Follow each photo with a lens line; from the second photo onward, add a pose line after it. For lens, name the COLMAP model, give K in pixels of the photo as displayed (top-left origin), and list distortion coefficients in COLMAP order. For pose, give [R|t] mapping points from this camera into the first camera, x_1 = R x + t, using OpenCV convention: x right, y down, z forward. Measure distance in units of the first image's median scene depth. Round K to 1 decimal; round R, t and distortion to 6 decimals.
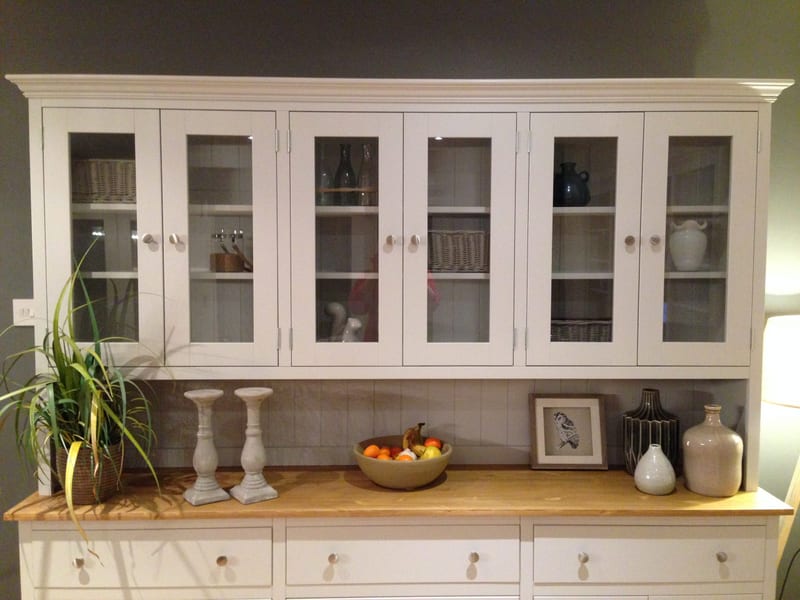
lens RADIAL K [[738.1, 0, 406.2], [0, 738.1, 298.6], [0, 0, 1]] dist [0.052922, 0.000000]
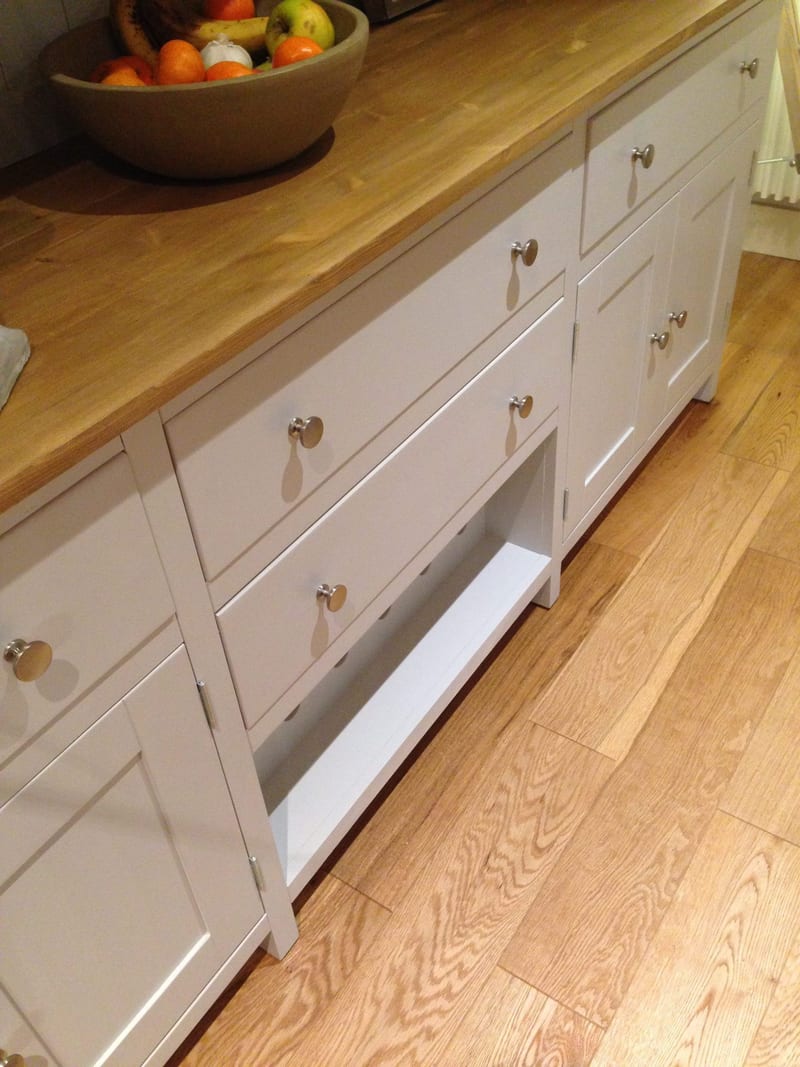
lens RADIAL K [[984.5, 0, 394.1], [0, 984.5, 534.2], [0, 0, 1]] dist [0.052922, 0.000000]
pose [[0.588441, -0.562561, 0.580743, -0.325585], [0.115736, 0.769470, 0.628109, 0.118405], [-0.800214, -0.302392, 0.517896, 0.704378]]
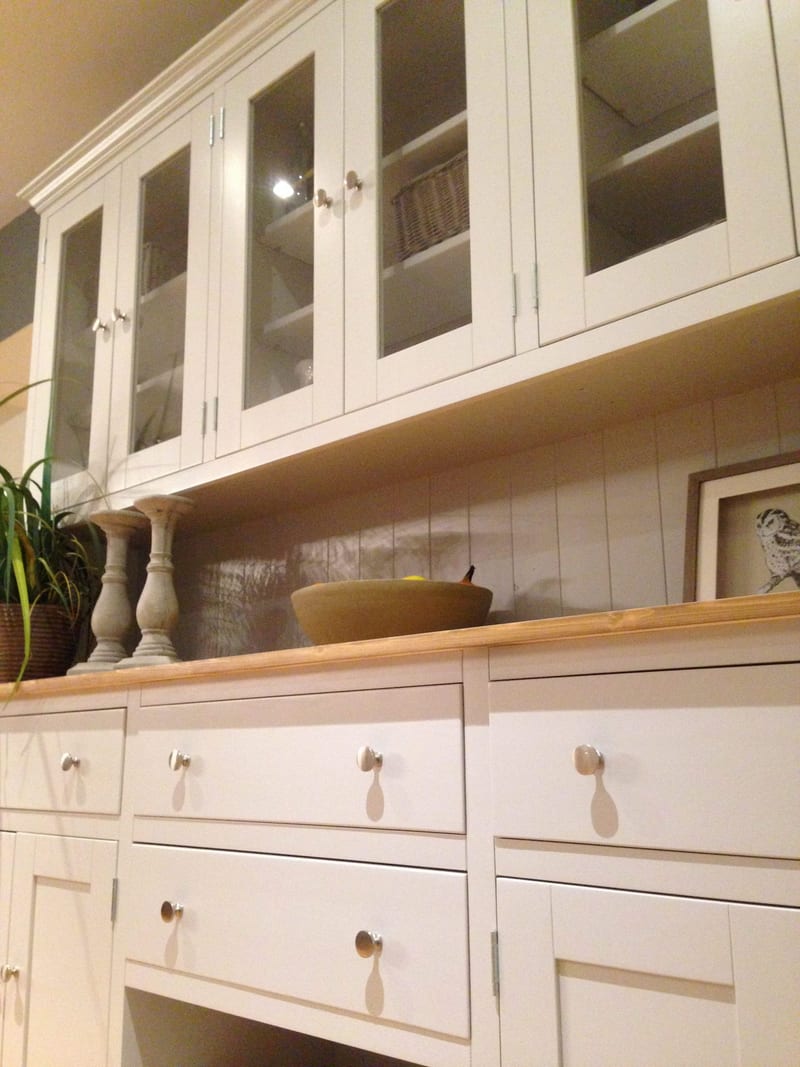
lens RADIAL K [[984.5, 0, 398.8], [0, 984.5, 535.3], [0, 0, 1]] dist [0.052922, 0.000000]
pose [[0.709268, -0.159585, -0.686638, 0.485228], [-0.031661, 0.965845, -0.257181, 0.351192], [0.704228, 0.204149, 0.679990, 0.575777]]
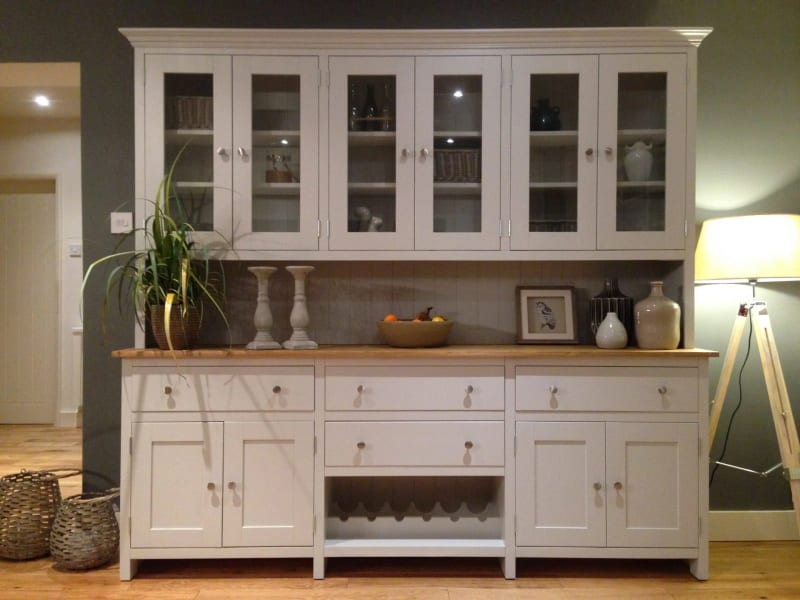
lens RADIAL K [[738.1, 0, 405.6], [0, 738.1, 301.7], [0, 0, 1]] dist [0.052922, 0.000000]
pose [[0.999710, -0.001116, -0.024071, 0.010829], [-0.000323, 0.998216, -0.059713, 0.259458], [0.024095, 0.059703, 0.997925, -0.287141]]
